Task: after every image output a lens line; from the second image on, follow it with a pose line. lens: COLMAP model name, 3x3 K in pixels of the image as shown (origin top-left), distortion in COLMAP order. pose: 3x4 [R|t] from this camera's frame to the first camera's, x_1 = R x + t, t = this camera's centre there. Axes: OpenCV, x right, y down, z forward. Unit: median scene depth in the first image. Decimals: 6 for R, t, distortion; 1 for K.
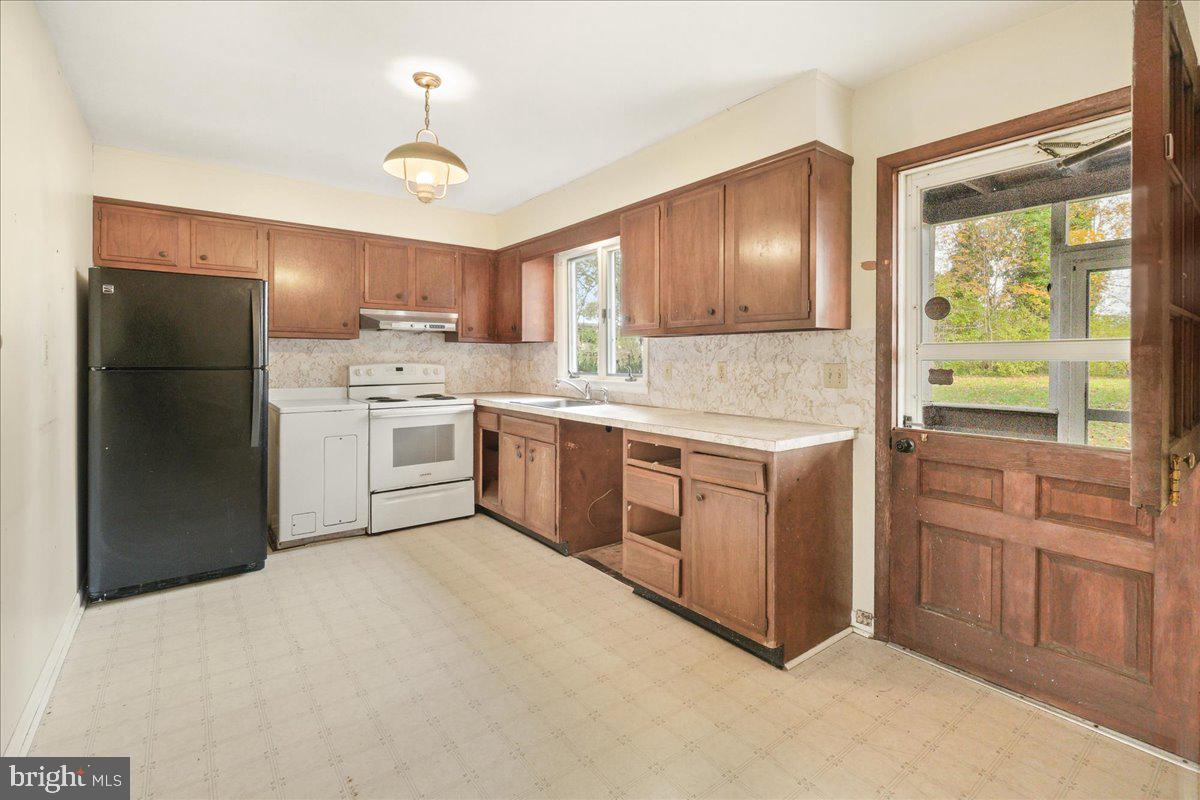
lens RADIAL K [[541.3, 0, 581.6], [0, 541.3, 360.6], [0, 0, 1]] dist [-0.002614, -0.000290]
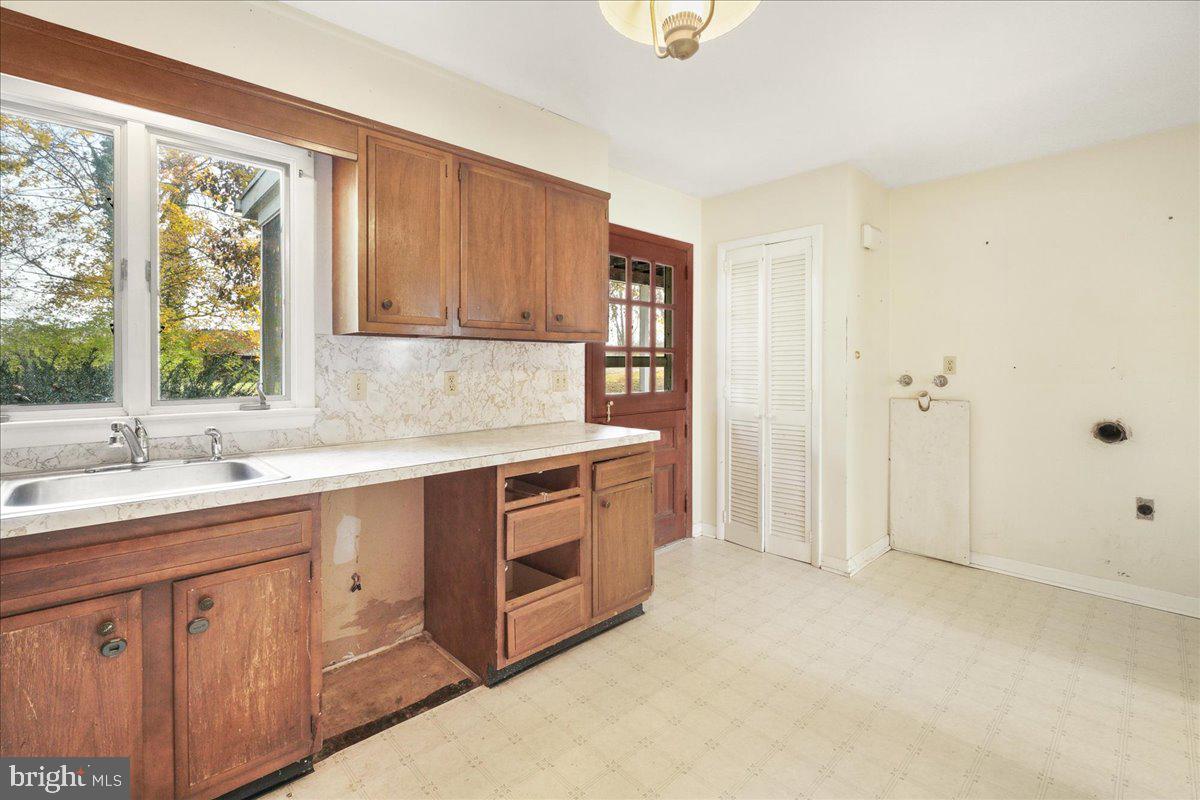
lens RADIAL K [[541.3, 0, 590.6], [0, 541.3, 367.8], [0, 0, 1]] dist [-0.002614, -0.000290]
pose [[-0.122396, -0.007562, 0.992453, -0.548192], [0.004988, 0.999954, 0.008234, -0.007761], [-0.992469, 0.005958, -0.122352, 0.811597]]
